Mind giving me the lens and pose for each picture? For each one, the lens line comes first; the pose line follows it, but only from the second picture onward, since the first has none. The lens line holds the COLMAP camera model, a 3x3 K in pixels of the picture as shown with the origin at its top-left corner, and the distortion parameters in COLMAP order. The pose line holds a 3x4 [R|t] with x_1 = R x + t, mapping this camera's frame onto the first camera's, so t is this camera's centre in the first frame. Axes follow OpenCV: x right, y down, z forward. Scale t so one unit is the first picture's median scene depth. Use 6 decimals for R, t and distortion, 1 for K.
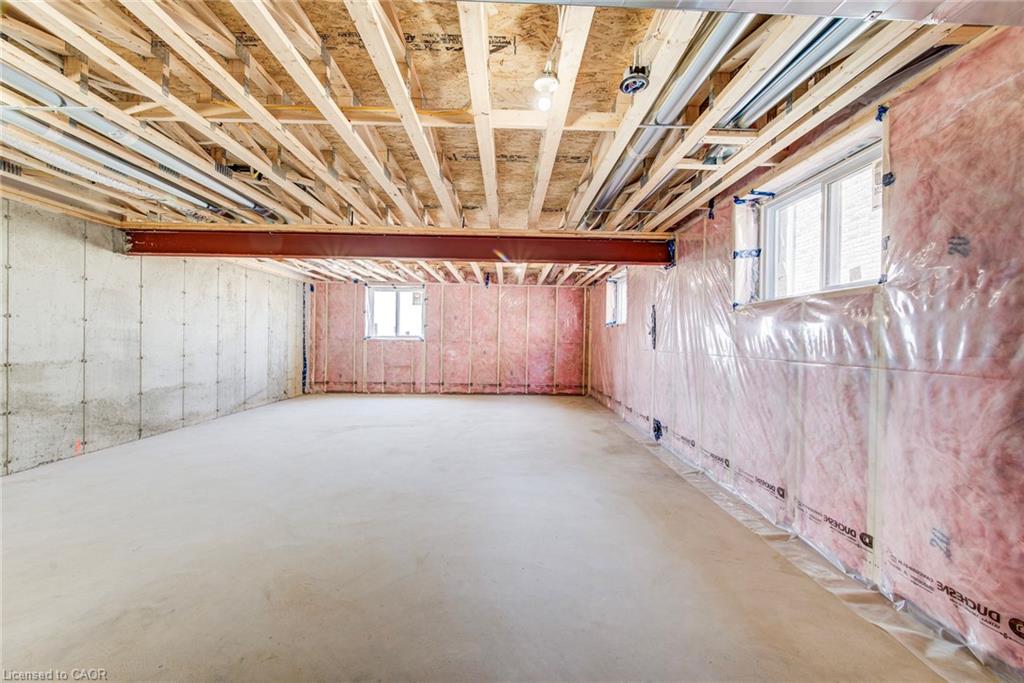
lens RADIAL K [[400.3, 0, 515.7], [0, 400.3, 340.7], [0, 0, 1]] dist [-0.002546, 0.000118]
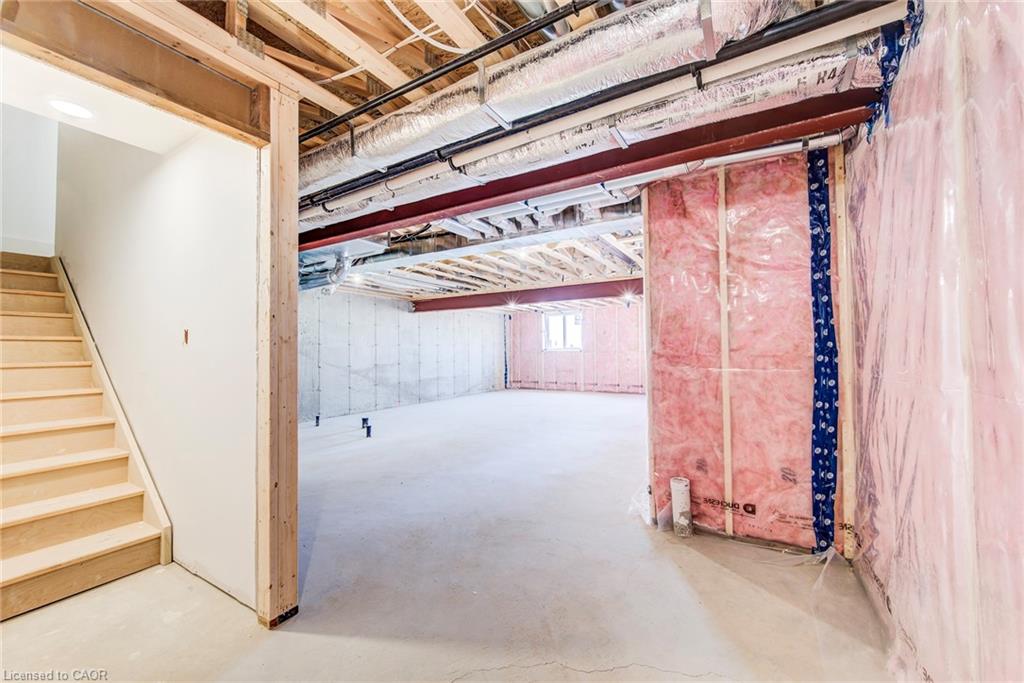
lens RADIAL K [[400.3, 0, 516.9], [0, 400.3, 344.2], [0, 0, 1]] dist [-0.002546, 0.000118]
pose [[0.847620, -0.029831, -0.529765, 0.330012], [0.020311, 0.999511, -0.023785, 0.004076], [0.530215, 0.009400, 0.847811, -0.270924]]
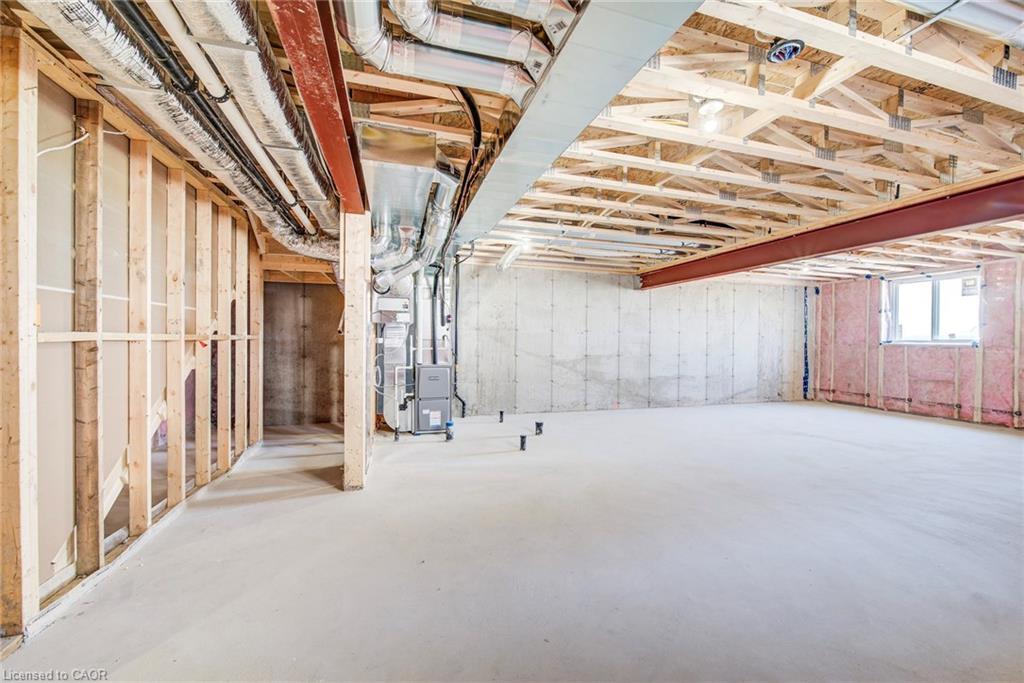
lens RADIAL K [[400.3, 0, 516.5], [0, 400.3, 344.4], [0, 0, 1]] dist [-0.002546, 0.000118]
pose [[0.273312, 0.002462, -0.961922, 0.243321], [-0.007684, 0.999970, 0.000376, 0.002494], [0.961895, 0.007289, 0.273323, 0.049628]]
